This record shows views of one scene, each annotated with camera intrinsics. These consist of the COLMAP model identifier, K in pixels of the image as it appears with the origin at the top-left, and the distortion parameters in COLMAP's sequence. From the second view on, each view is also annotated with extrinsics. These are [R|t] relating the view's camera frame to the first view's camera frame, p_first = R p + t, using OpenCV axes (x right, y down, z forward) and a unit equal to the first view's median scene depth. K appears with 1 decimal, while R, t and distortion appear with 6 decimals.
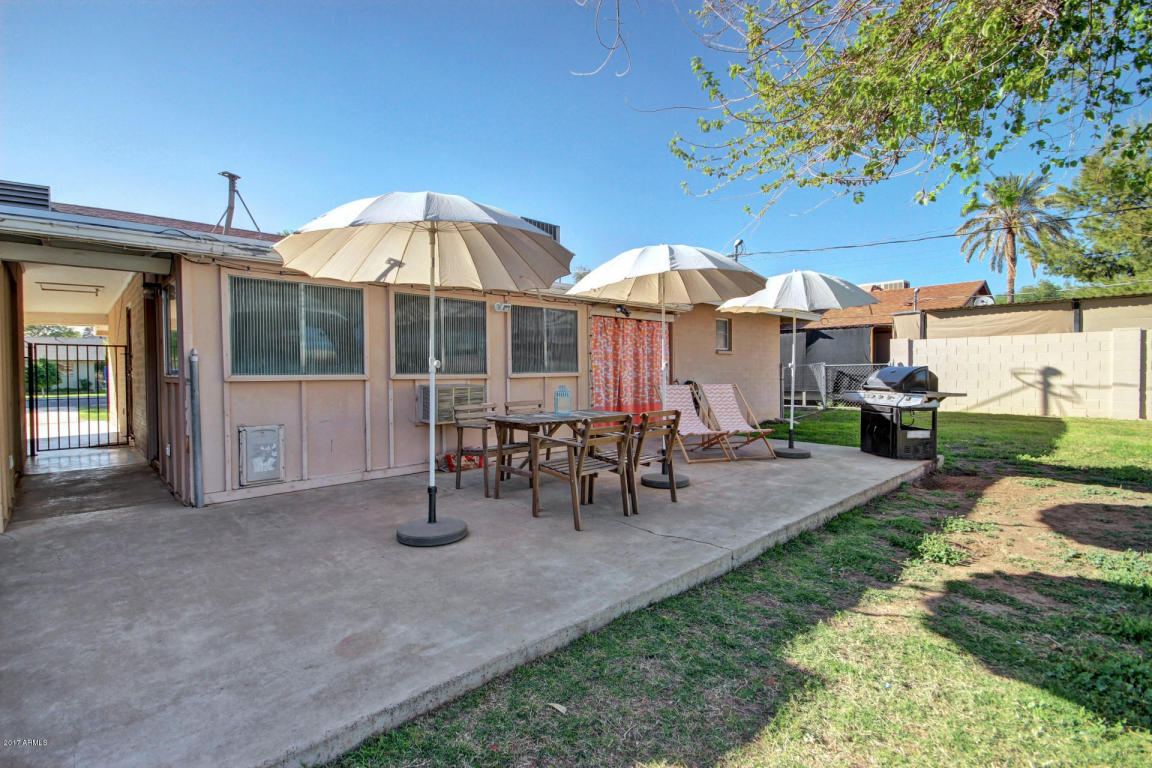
lens RADIAL K [[530.5, 0, 570.4], [0, 530.5, 381.3], [0, 0, 1]] dist [0.001009, -0.000407]
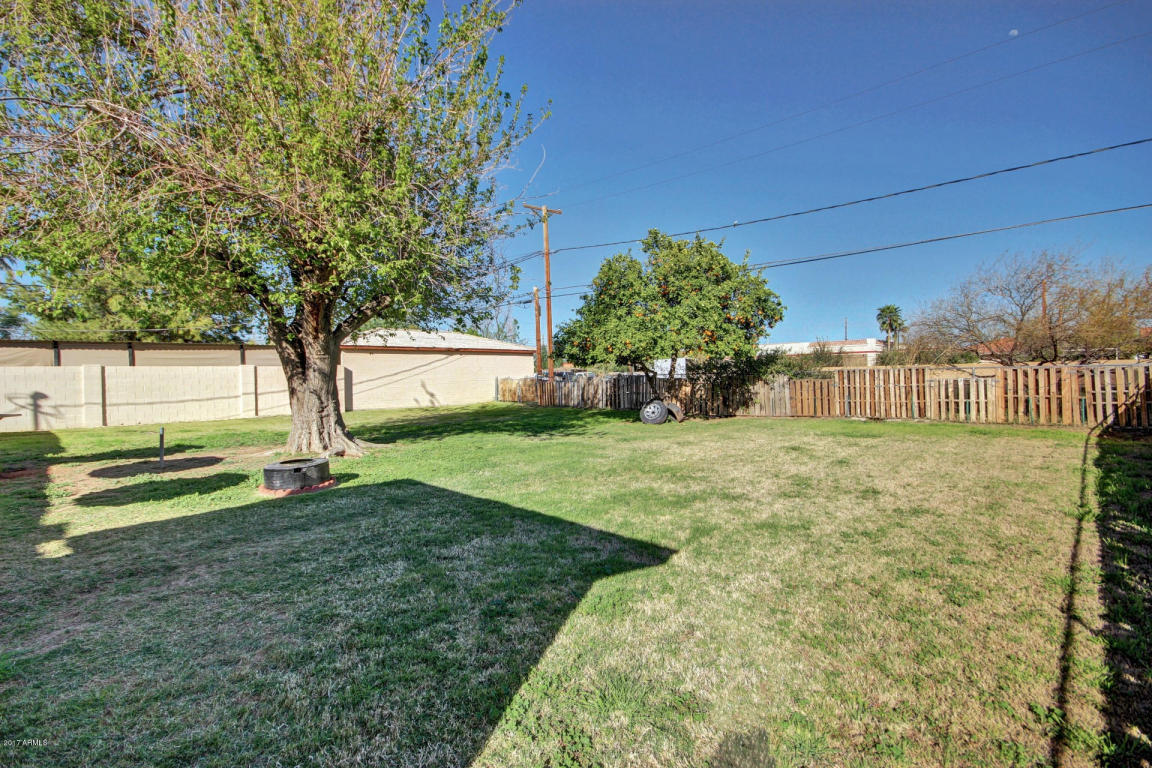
lens RADIAL K [[542.2, 0, 576.0], [0, 542.2, 384.0], [0, 0, 1]] dist [-0.012701, -0.000837]
pose [[-0.014620, -0.007676, 0.999864, -0.454757], [0.038991, 0.999206, 0.008241, -0.007273], [-0.999133, 0.039106, -0.014309, -0.313884]]
